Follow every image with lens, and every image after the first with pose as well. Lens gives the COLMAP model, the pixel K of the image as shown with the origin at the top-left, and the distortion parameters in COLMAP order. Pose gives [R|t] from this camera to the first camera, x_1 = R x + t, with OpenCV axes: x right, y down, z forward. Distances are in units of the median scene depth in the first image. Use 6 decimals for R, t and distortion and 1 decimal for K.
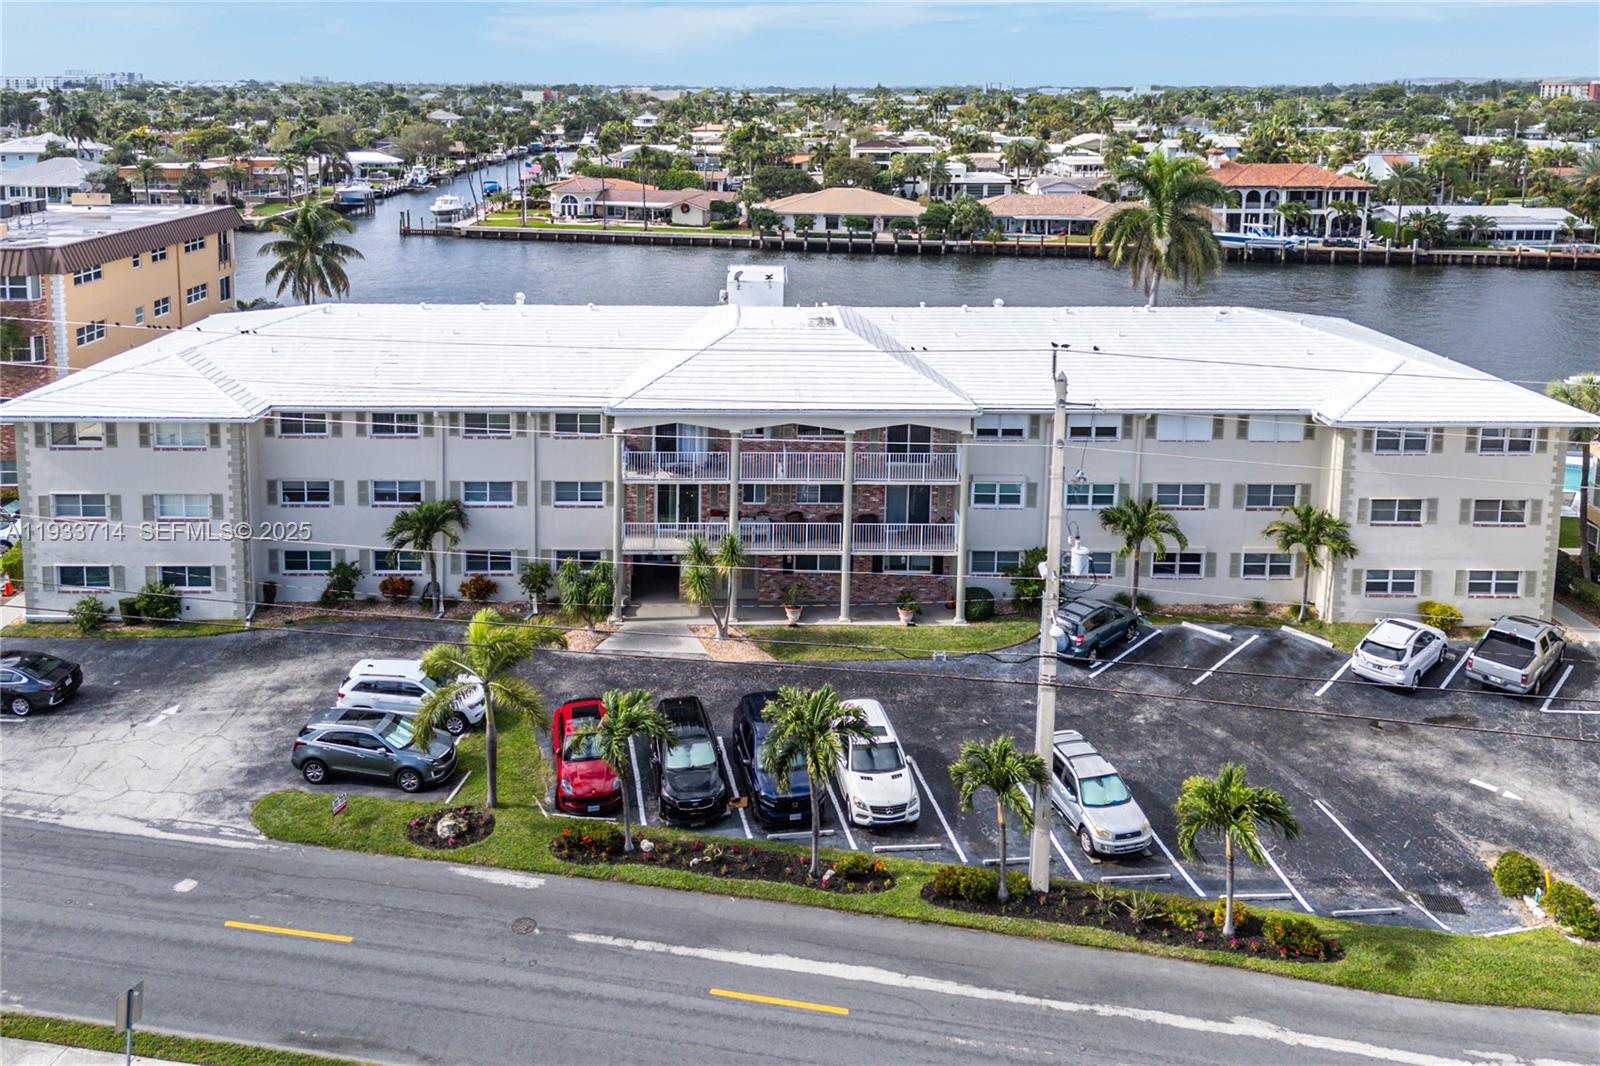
lens RADIAL K [[1229.3, 0, 747.2], [0, 1229.3, 464.2], [0, 0, 1]] dist [0.073514, -0.073583]
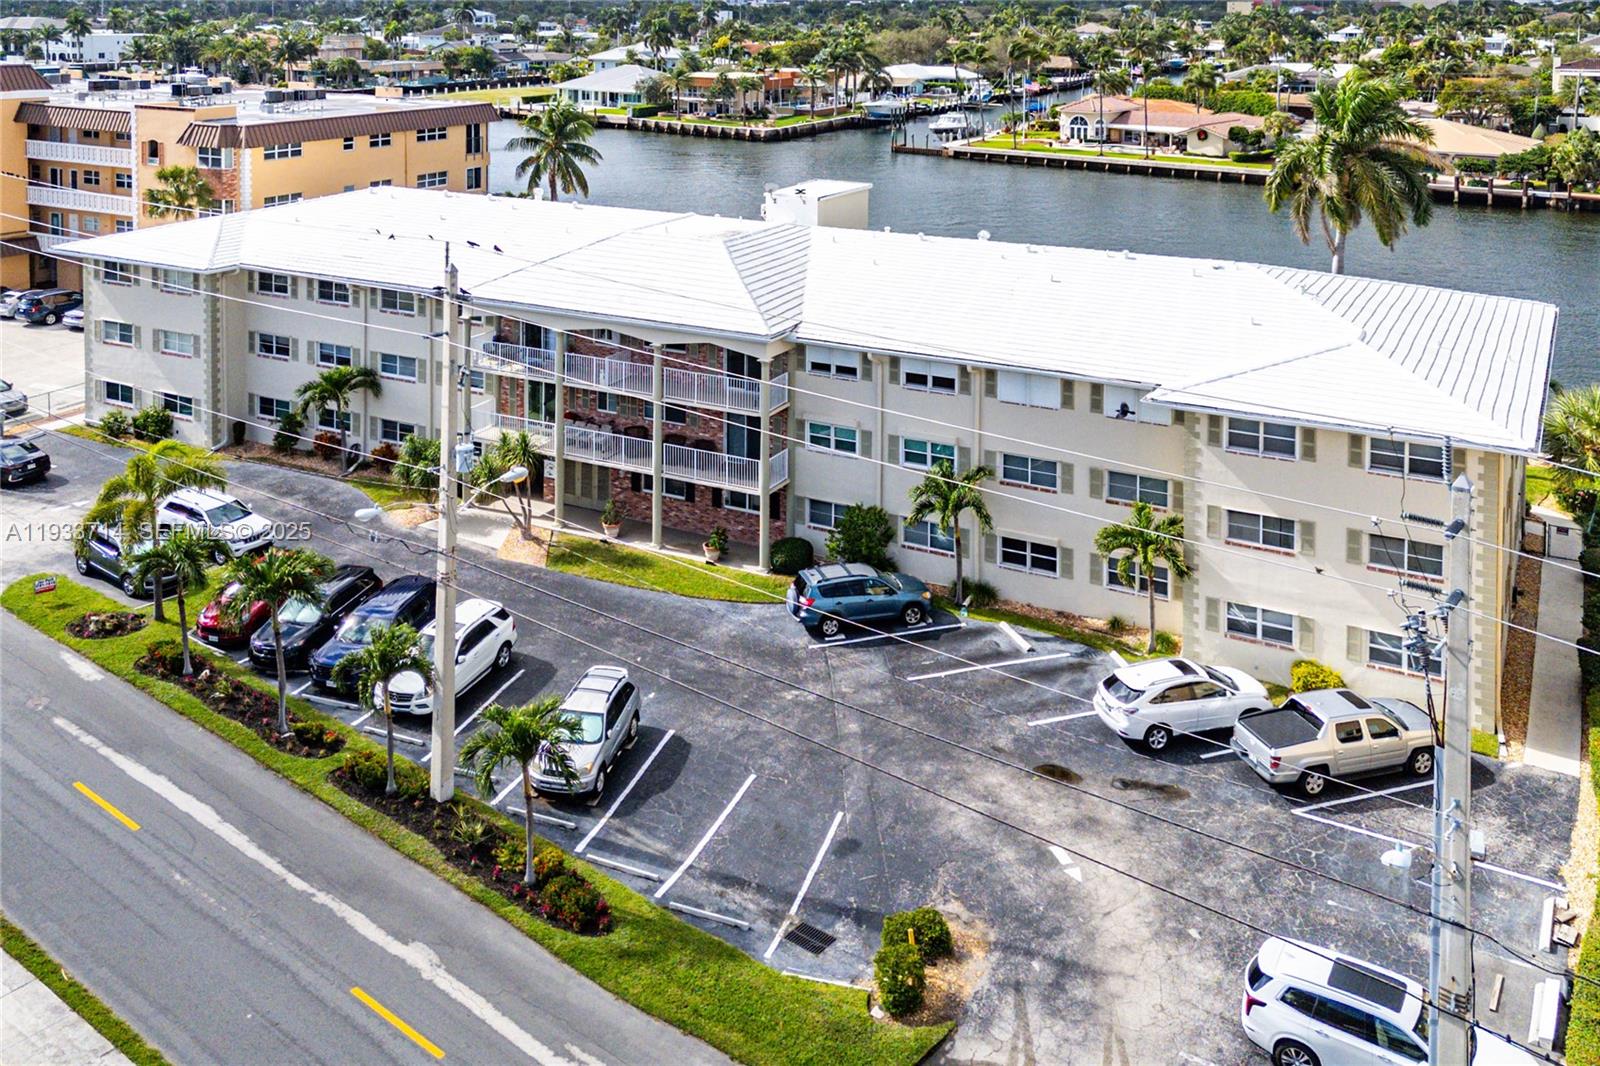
lens RADIAL K [[1401.7, 0, 760.2], [0, 1401.7, 385.6], [0, 0, 1]] dist [0.059467, -0.002987]
pose [[0.876642, 0.128862, -0.463566, 0.622694], [-0.141719, 0.989881, 0.007165, -0.012954], [0.459798, 0.059415, 0.886034, 0.079521]]
